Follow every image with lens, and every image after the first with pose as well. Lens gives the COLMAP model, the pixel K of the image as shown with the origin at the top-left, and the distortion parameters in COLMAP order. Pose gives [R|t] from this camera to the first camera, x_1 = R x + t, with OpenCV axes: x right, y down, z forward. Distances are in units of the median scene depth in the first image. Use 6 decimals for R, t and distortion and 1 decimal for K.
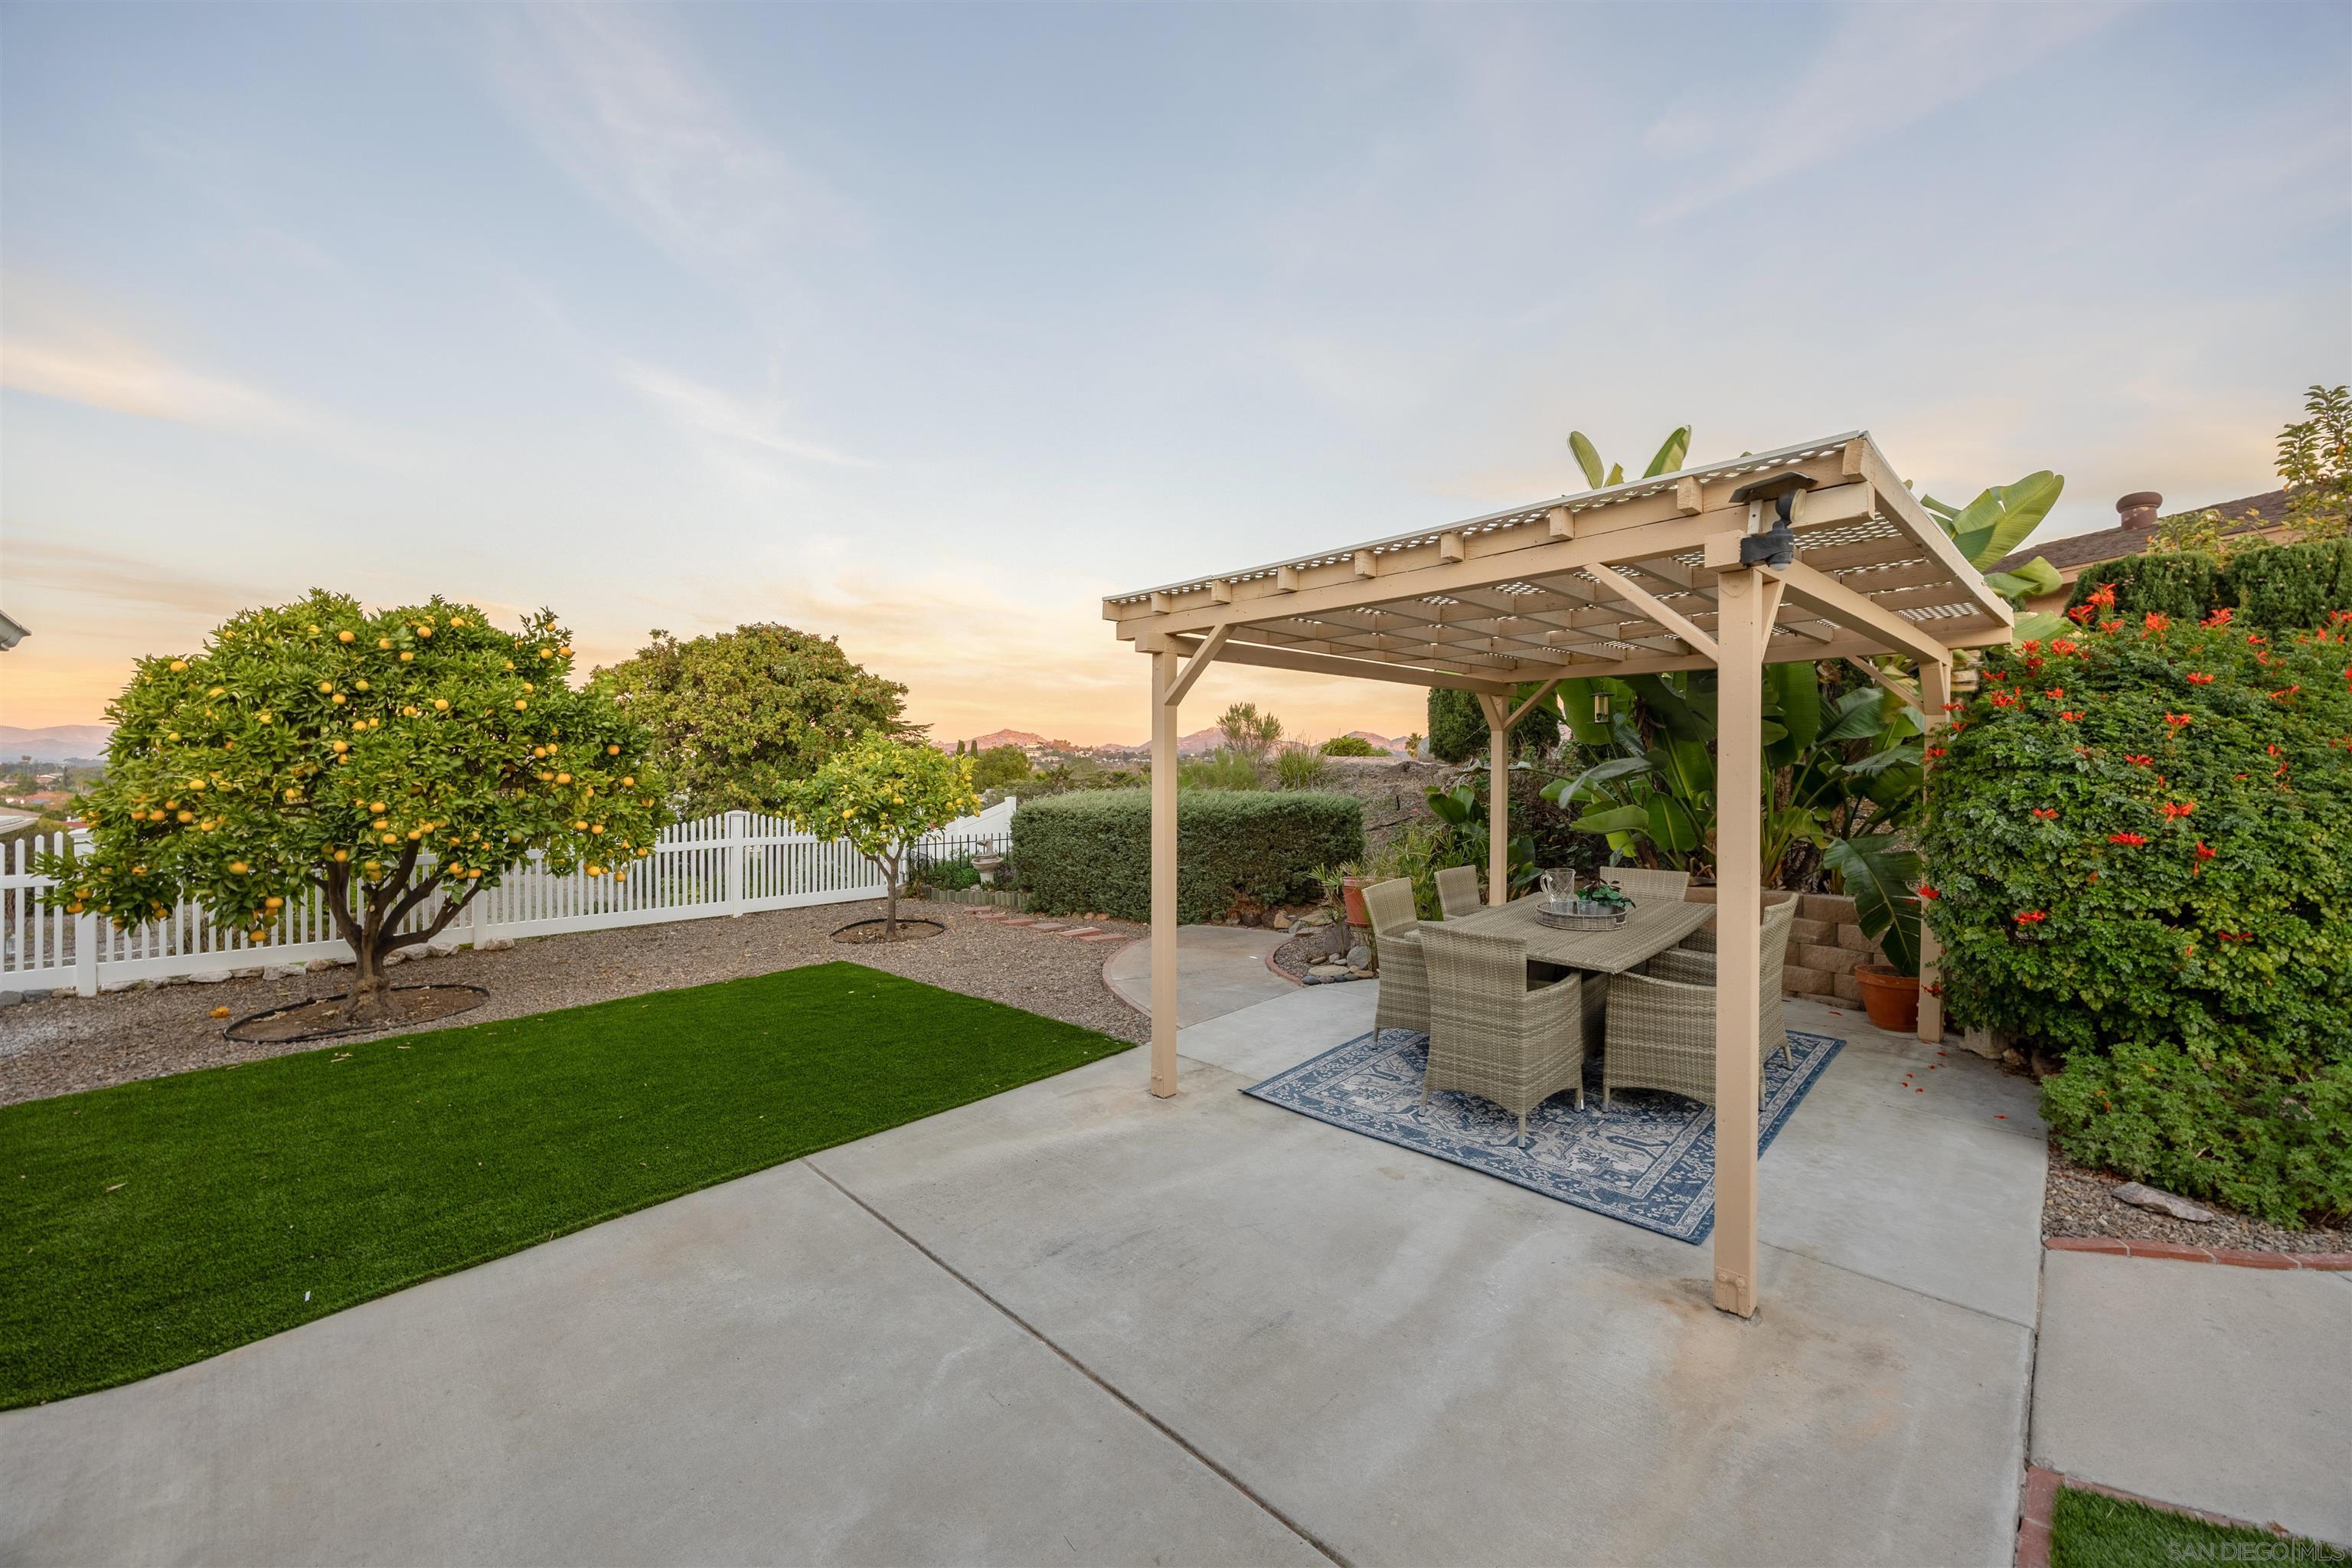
lens RADIAL K [[918.4, 0, 1169.0], [0, 918.4, 784.1], [0, 0, 1]] dist [-0.004841, -0.000309]
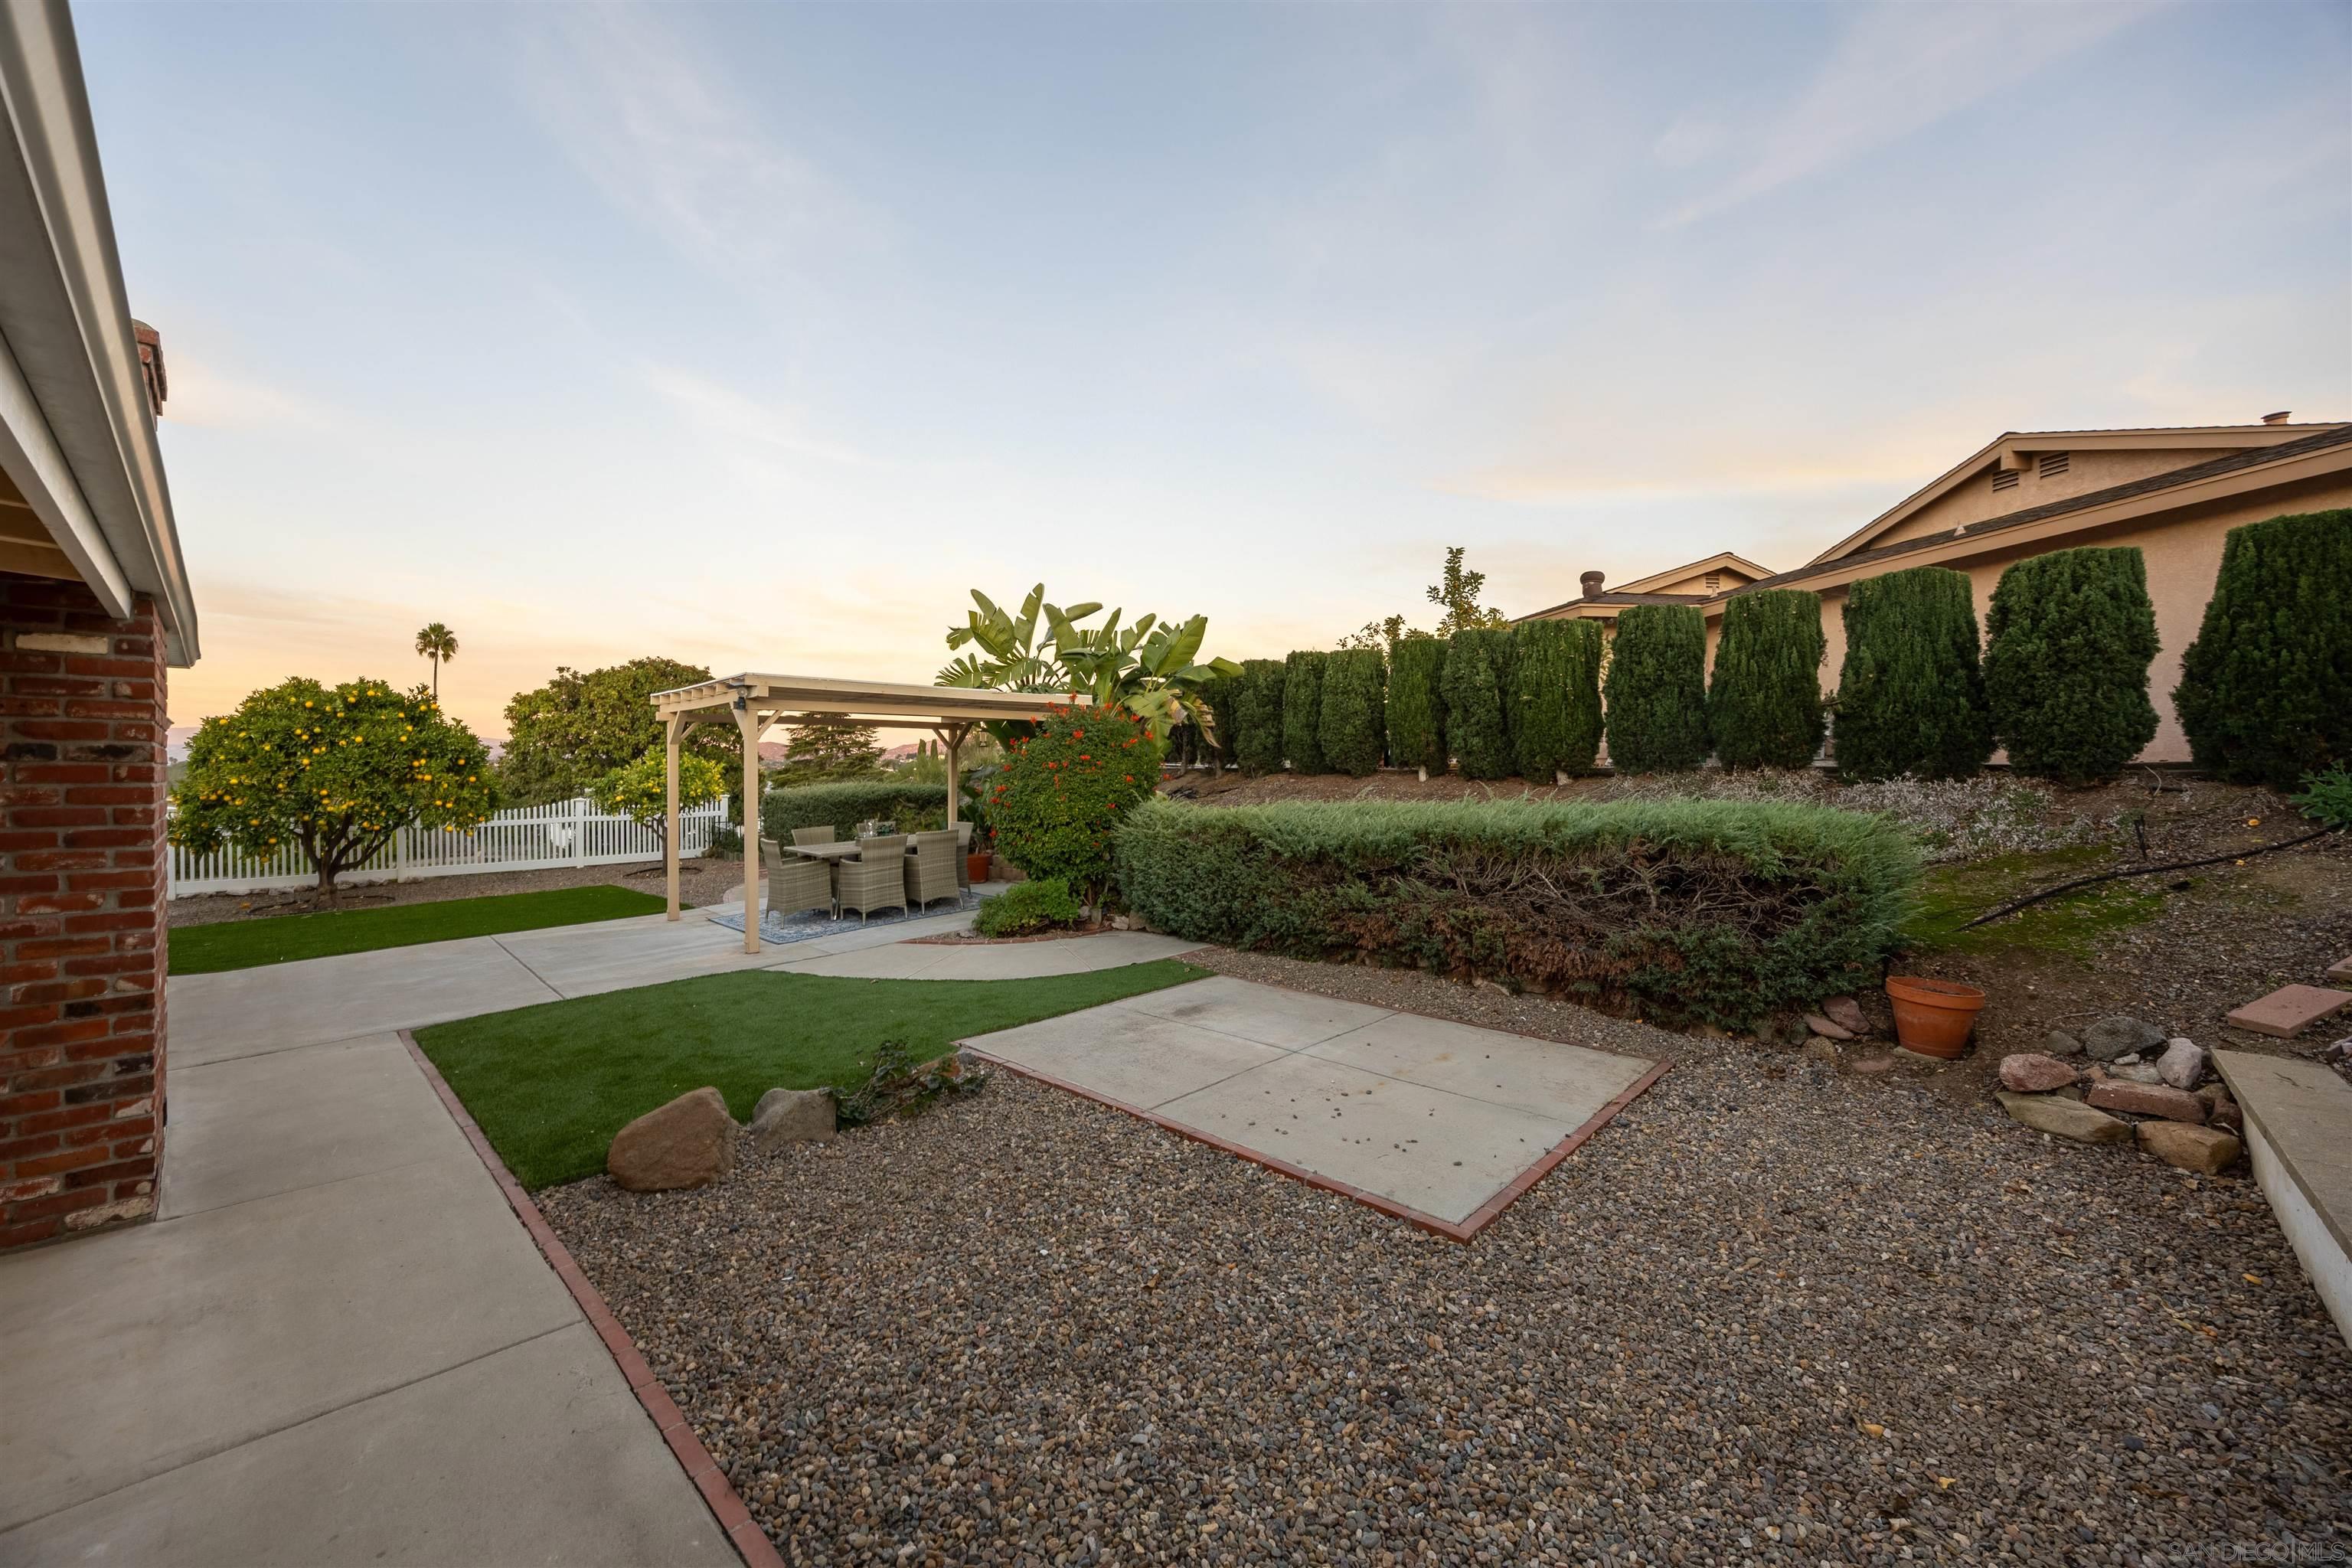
lens RADIAL K [[894.6, 0, 1176.0], [0, 894.6, 784.0], [0, 0, 1]] dist [-0.014236, -0.000025]
pose [[0.999857, -0.003637, 0.016519, 1.133462], [0.003552, 0.999981, 0.005136, 0.003433], [-0.016537, -0.005077, 0.999850, -1.126256]]
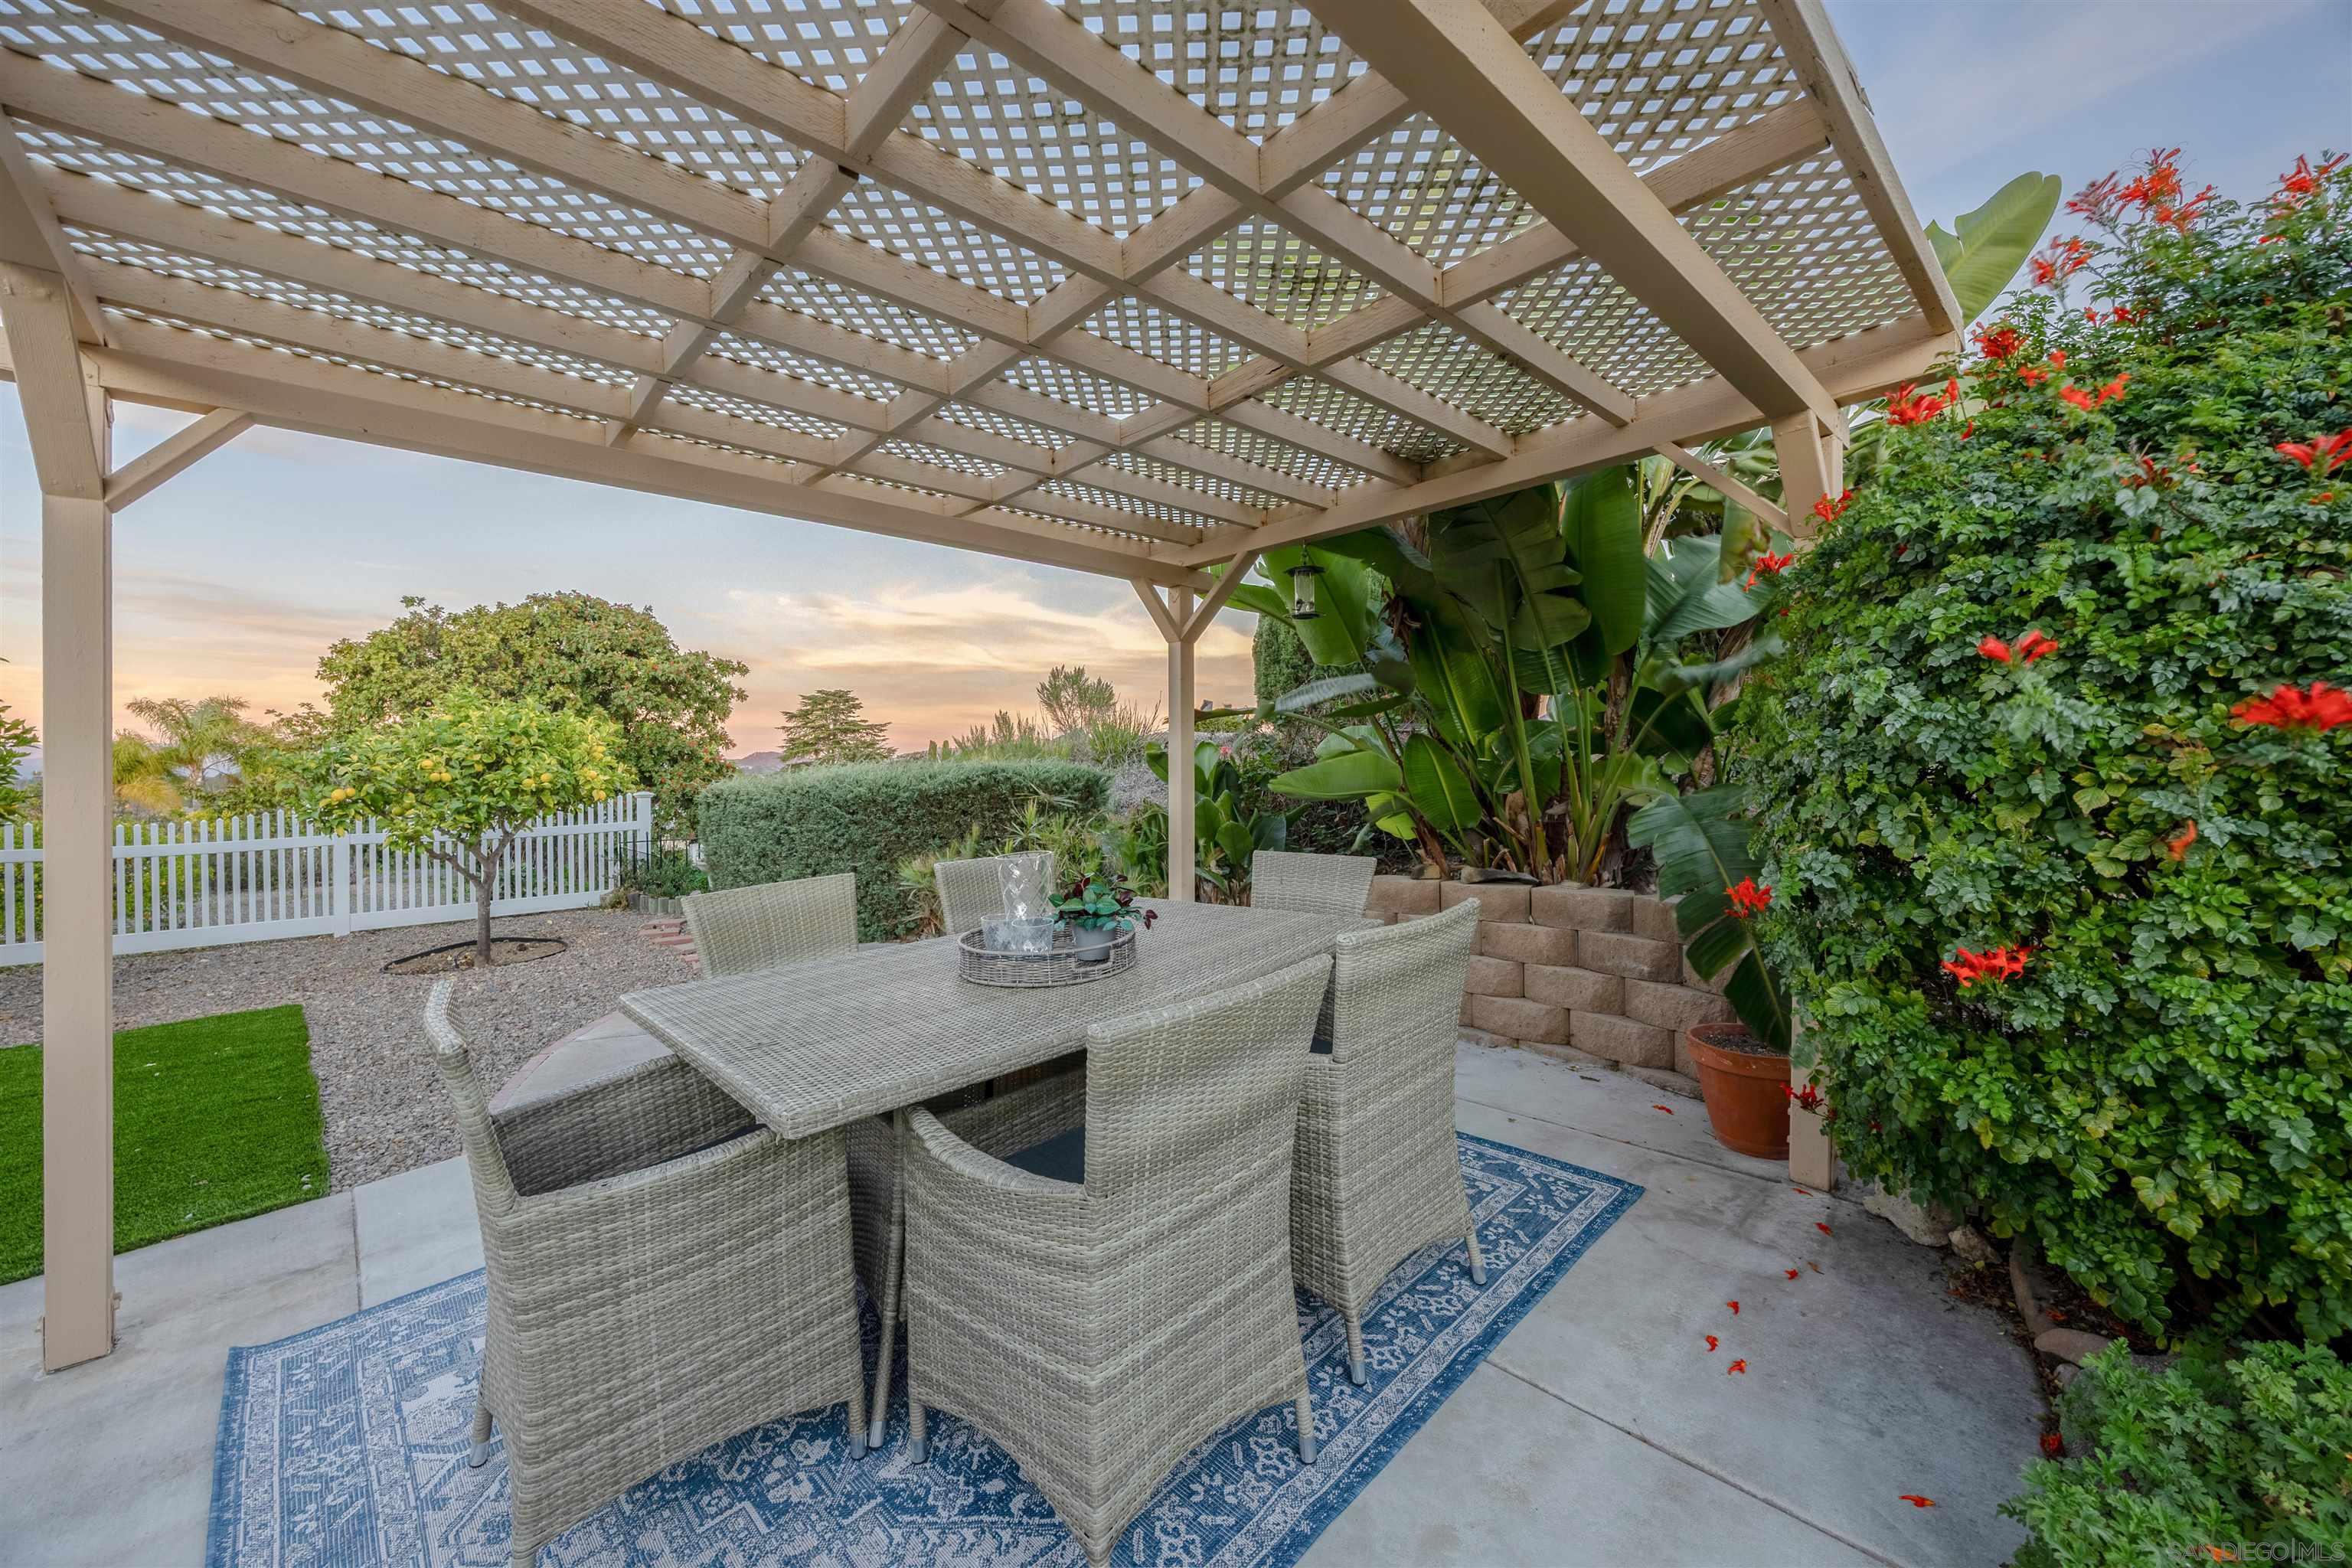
lens RADIAL K [[916.2, 0, 1168.8], [0, 916.2, 785.0], [0, 0, 1]] dist [-0.004872, 0.000076]
pose [[0.999926, -0.012152, -0.000339, 0.515931], [0.012152, 0.999926, -0.000824, 0.060452], [0.000349, 0.000820, 1.000000, 0.533142]]
